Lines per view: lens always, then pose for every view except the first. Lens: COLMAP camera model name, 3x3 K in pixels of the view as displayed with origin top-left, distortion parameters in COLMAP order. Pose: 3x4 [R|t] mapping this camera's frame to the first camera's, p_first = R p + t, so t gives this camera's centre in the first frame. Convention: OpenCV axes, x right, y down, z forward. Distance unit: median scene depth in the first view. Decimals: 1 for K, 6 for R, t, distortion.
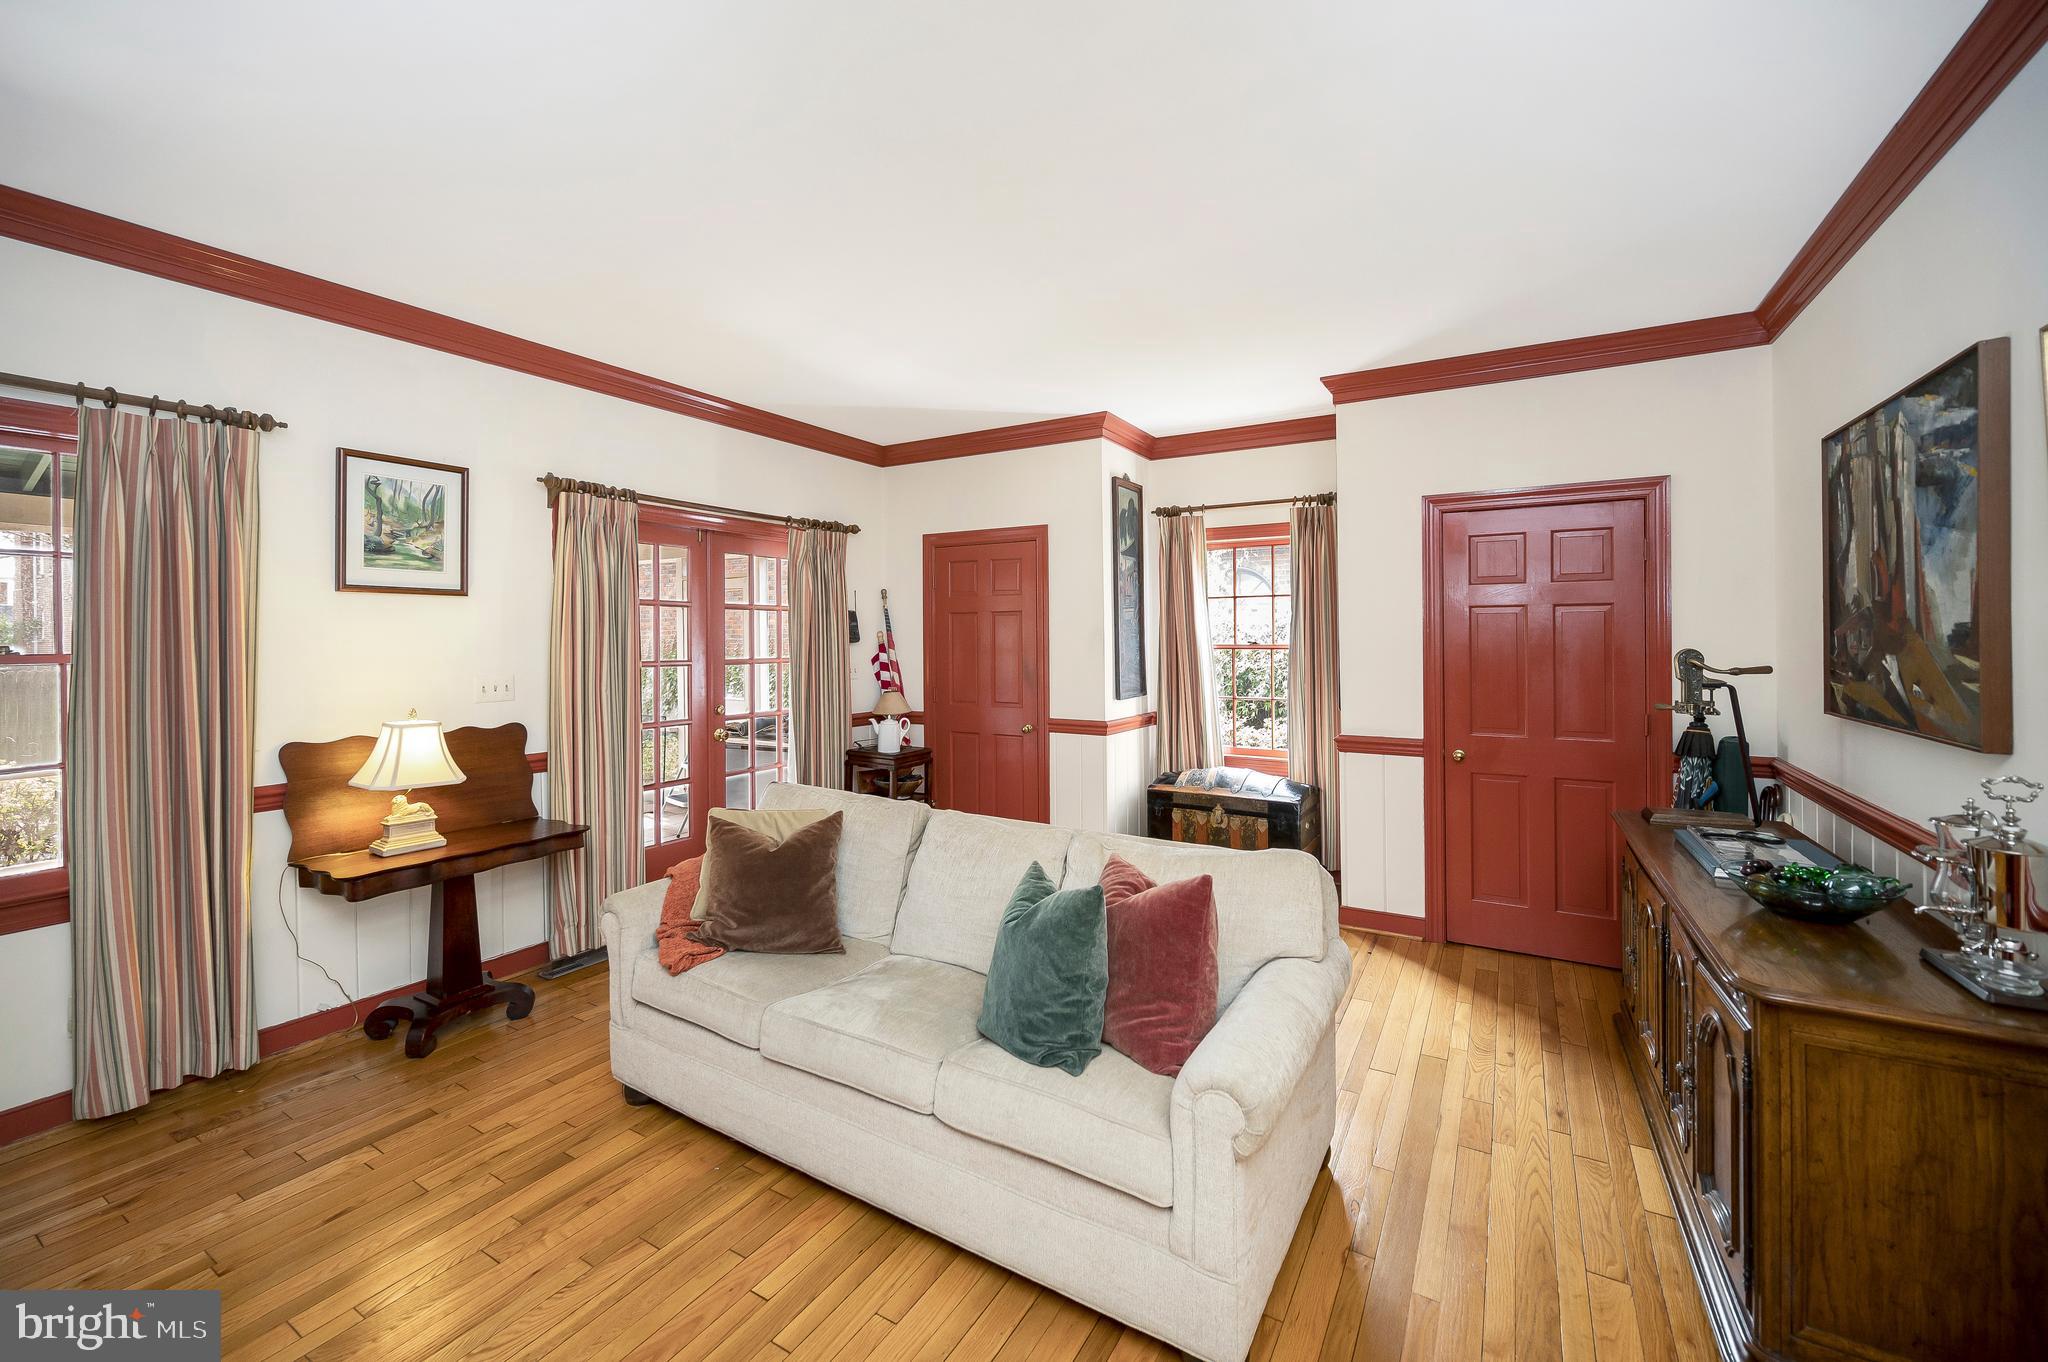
lens RADIAL K [[823.5, 0, 1019.6], [0, 823.5, 642.8], [0, 0, 1]] dist [0.001184, 0.000037]
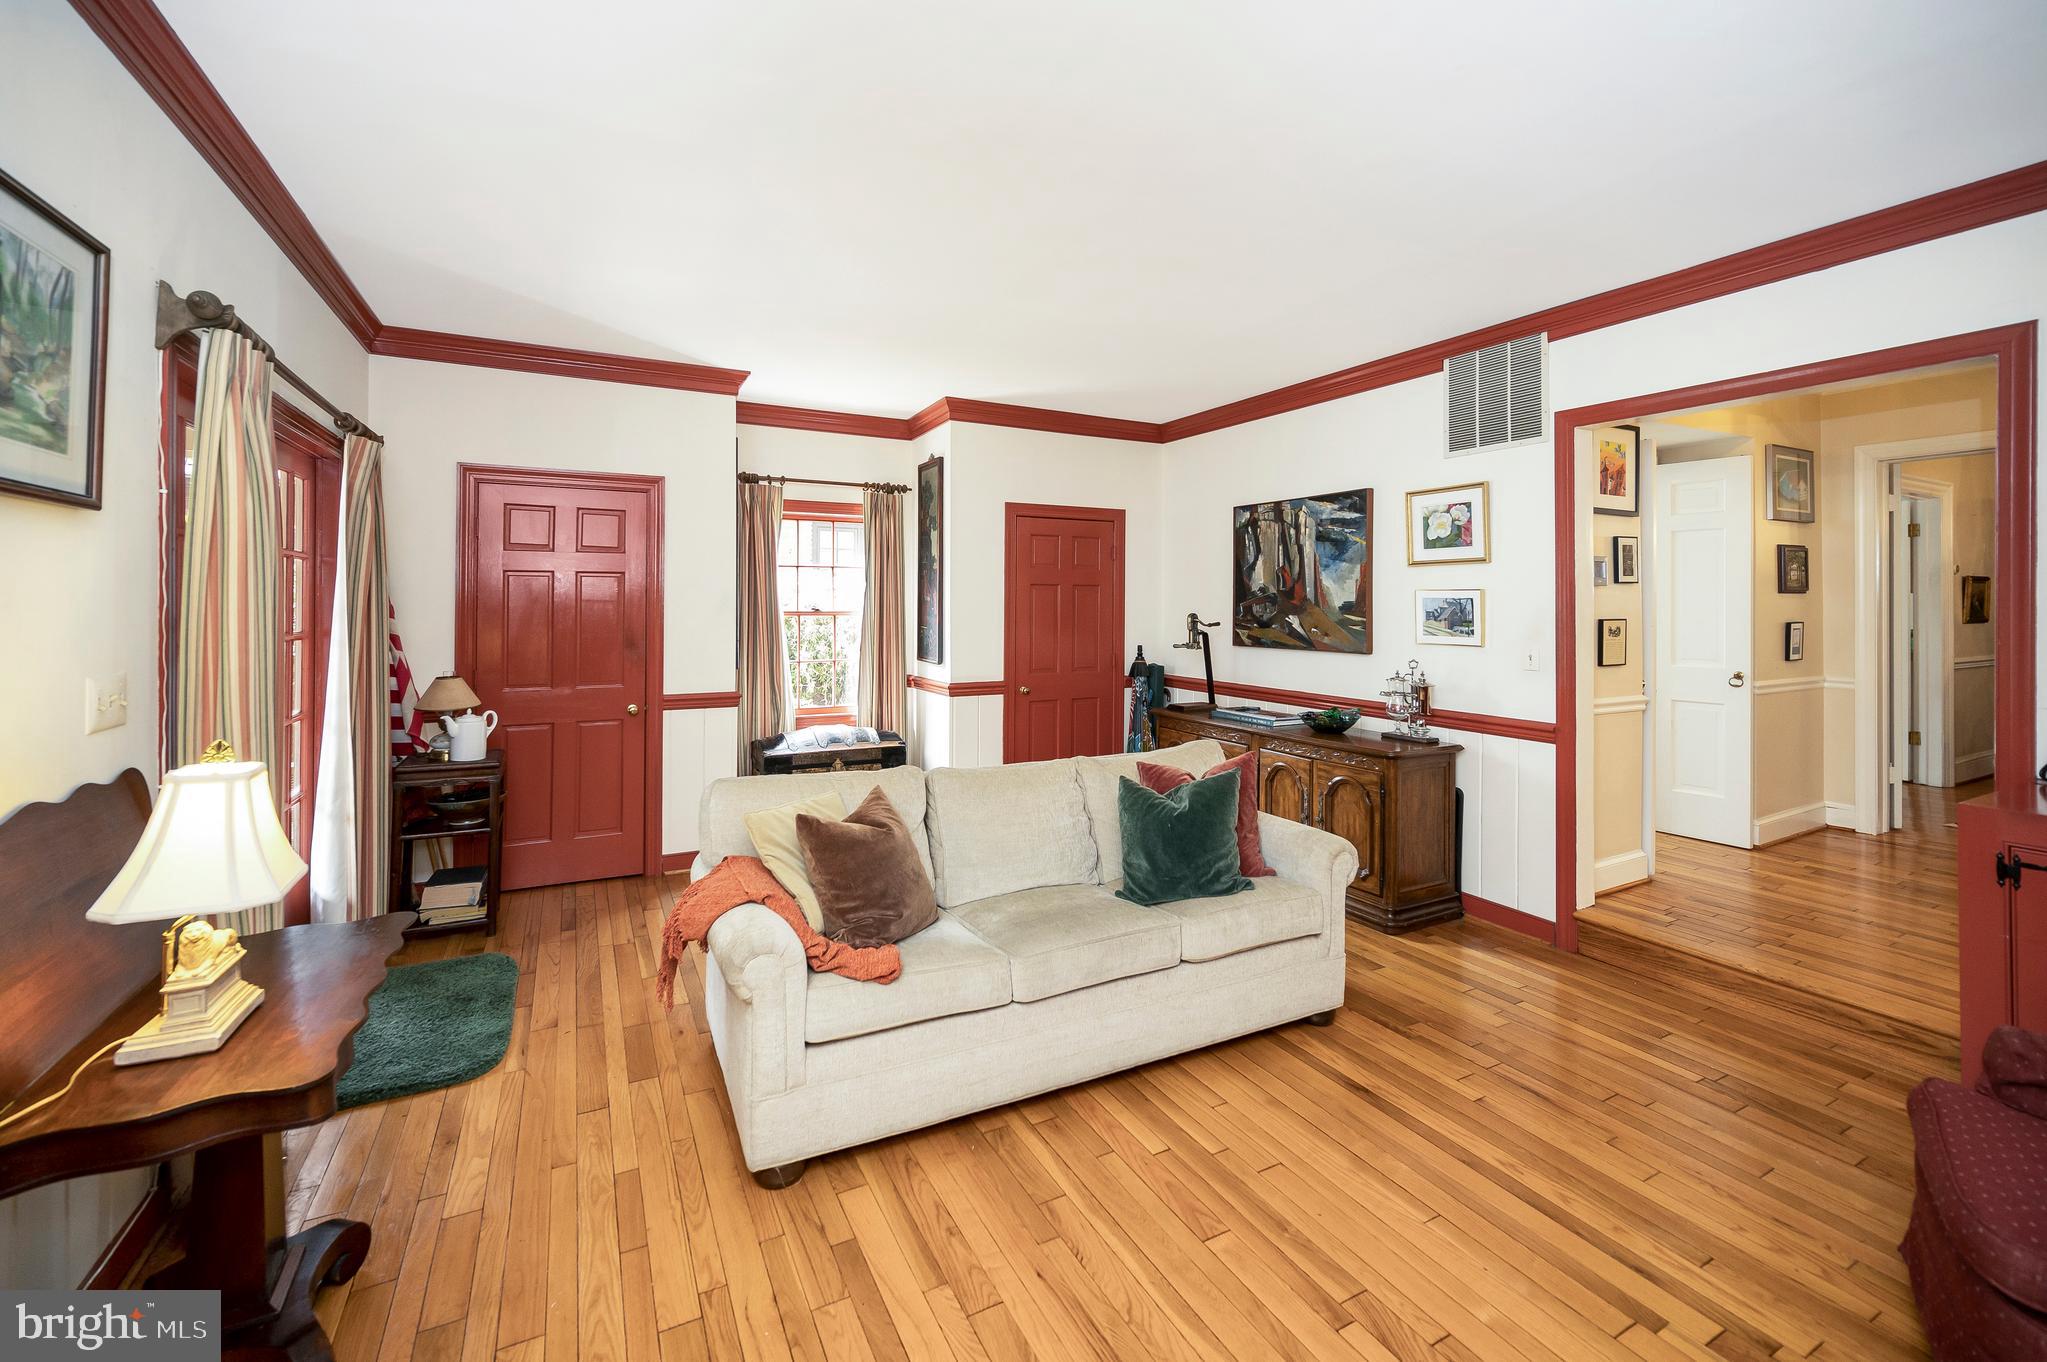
lens RADIAL K [[854.9, 0, 1019.2], [0, 854.9, 599.6], [0, 0, 1]] dist [0.000596, -0.000088]
pose [[0.524419, 0.011434, 0.851384, -1.039416], [-0.000050, 0.999910, -0.013398, 0.002987], [-0.851460, 0.006983, 0.524372, 0.360702]]
